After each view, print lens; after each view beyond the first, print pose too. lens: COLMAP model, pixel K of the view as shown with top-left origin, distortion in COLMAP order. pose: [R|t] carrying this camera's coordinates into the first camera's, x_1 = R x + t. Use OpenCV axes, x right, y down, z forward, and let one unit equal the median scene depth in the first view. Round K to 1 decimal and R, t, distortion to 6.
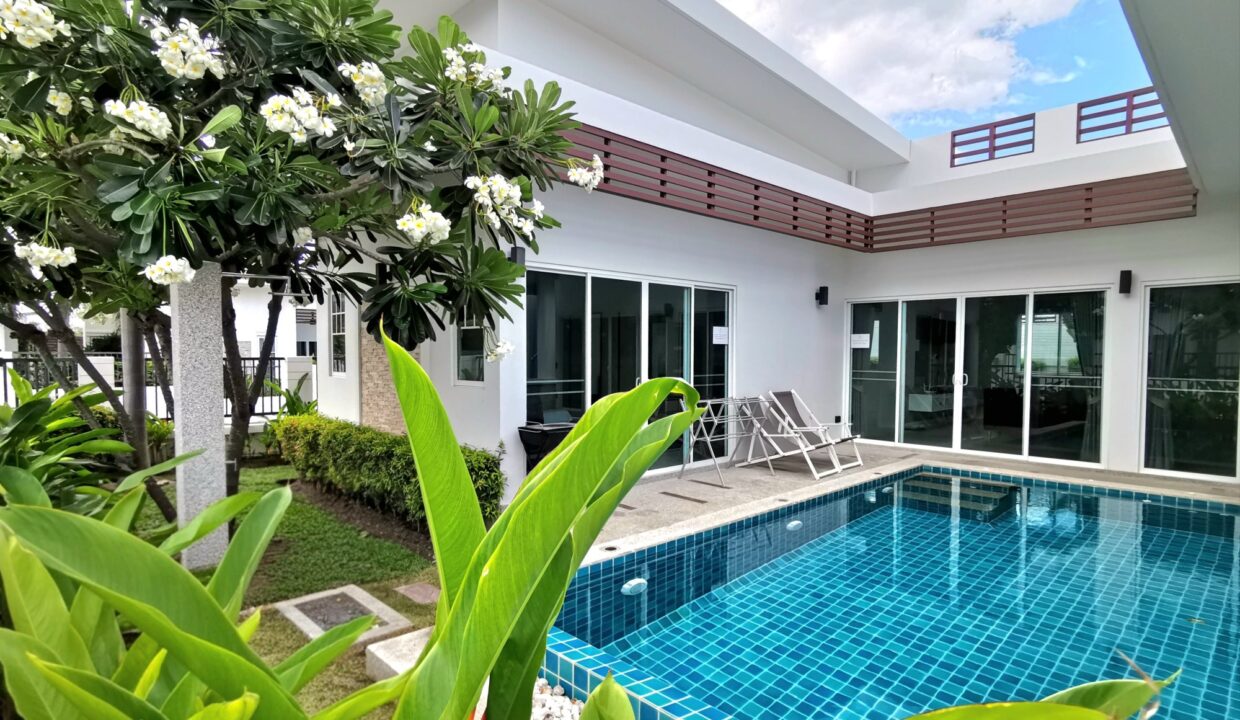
lens RADIAL K [[644.1, 0, 621.8], [0, 644.1, 362.7], [0, 0, 1]] dist [0.000645, 0.000117]
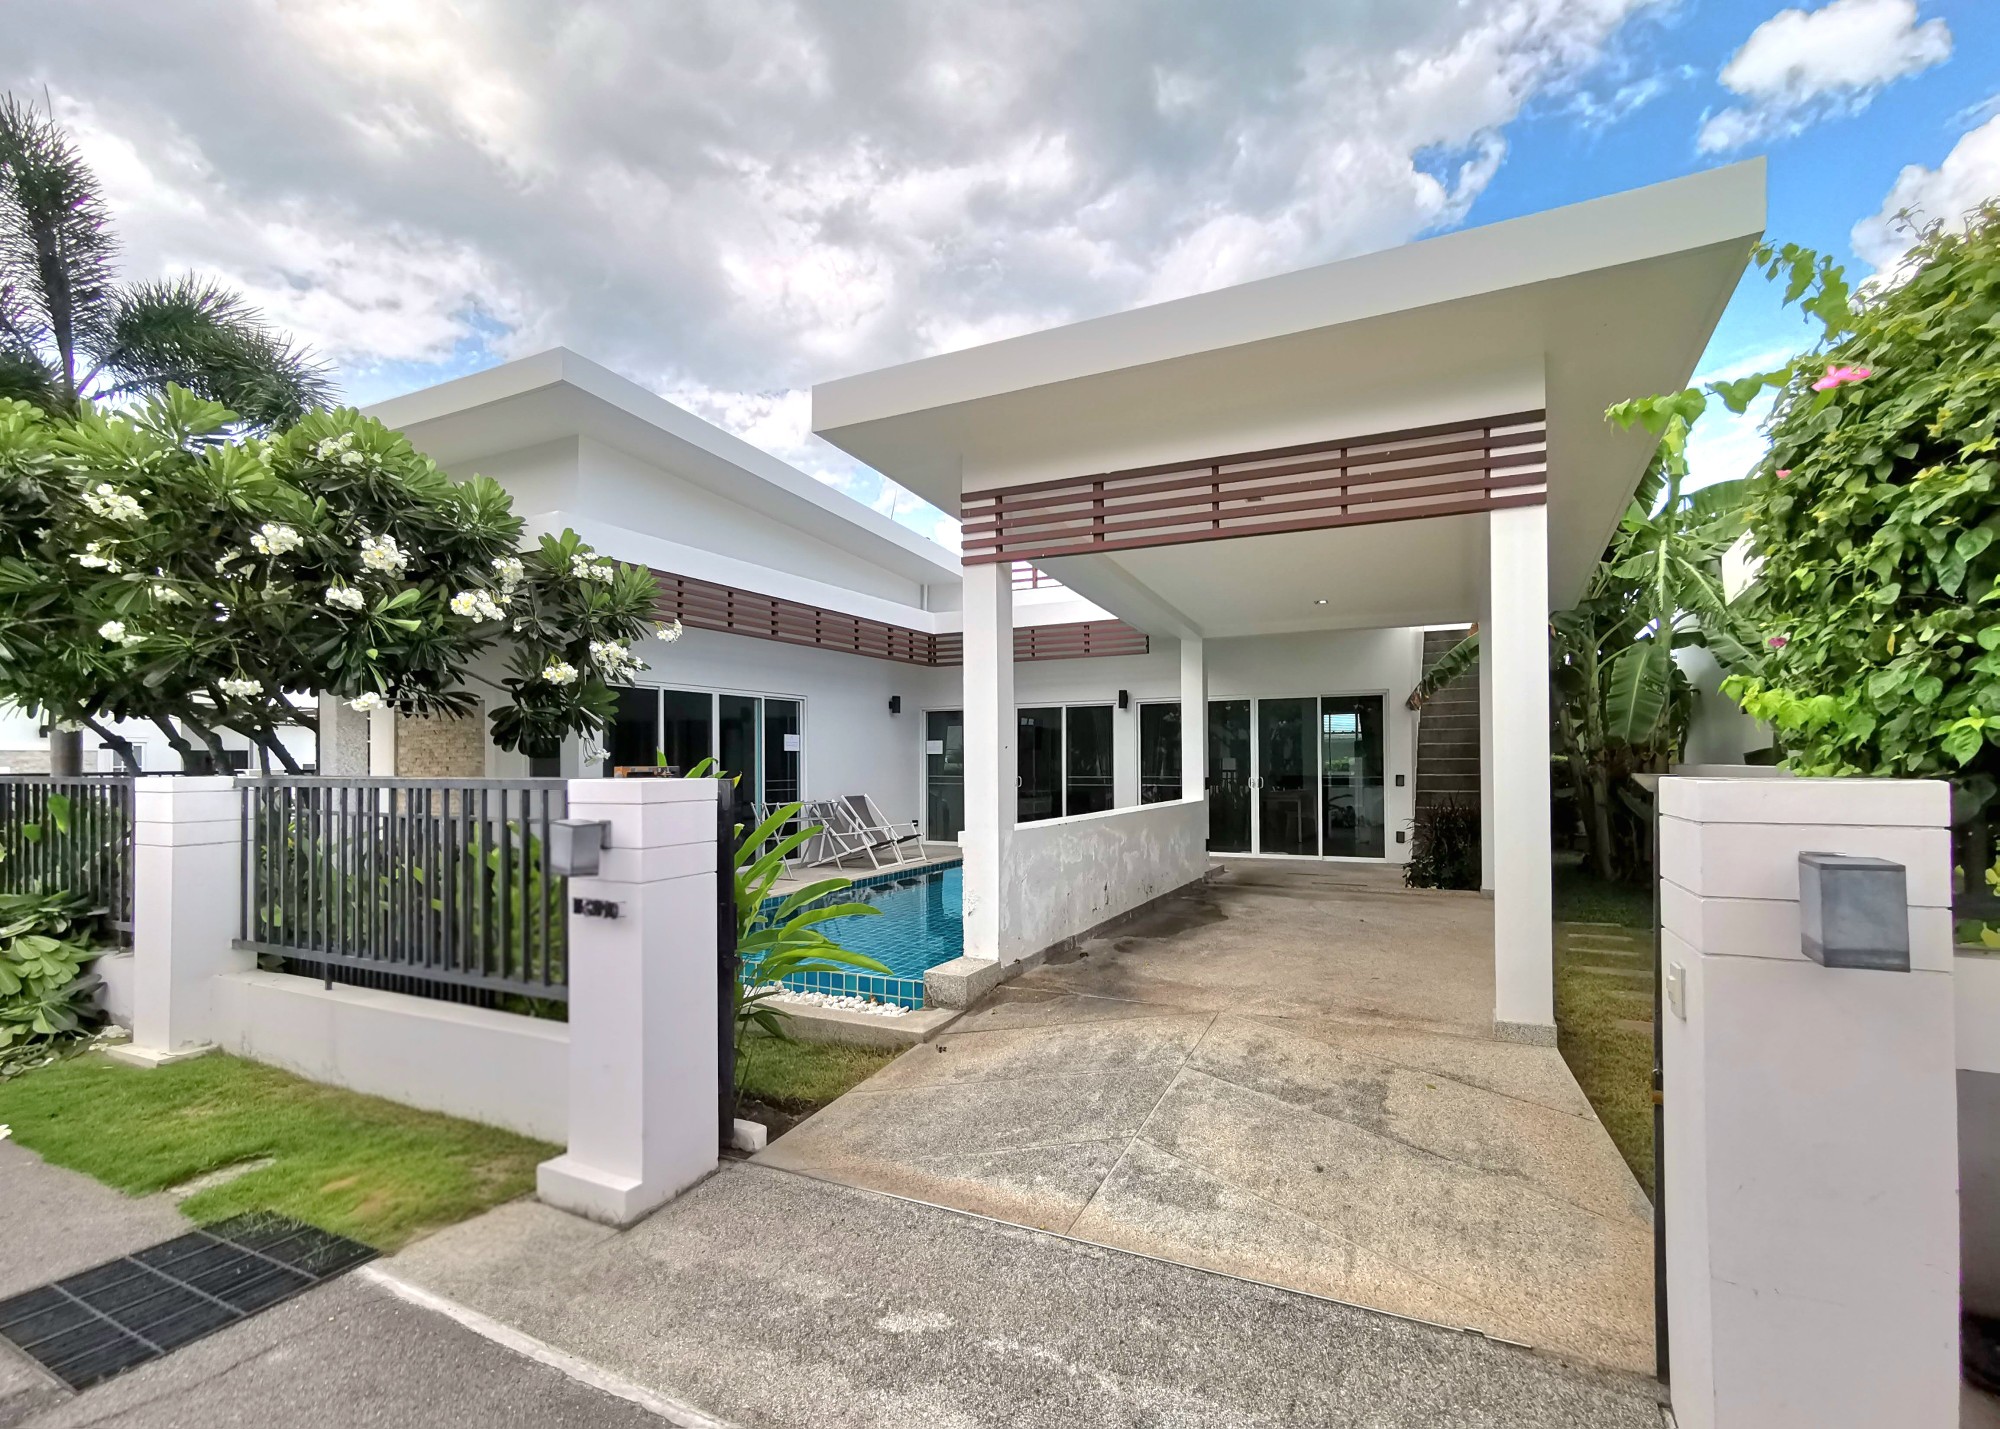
lens RADIAL K [[924.4, 0, 1030.3], [0, 924.4, 750.2], [0, 0, 1]] dist [0.001747, 0.000142]
pose [[0.936867, -0.003602, 0.349668, -0.011318], [0.014038, 0.999528, -0.027315, 0.017742], [-0.349405, 0.030499, 0.936475, -0.577056]]
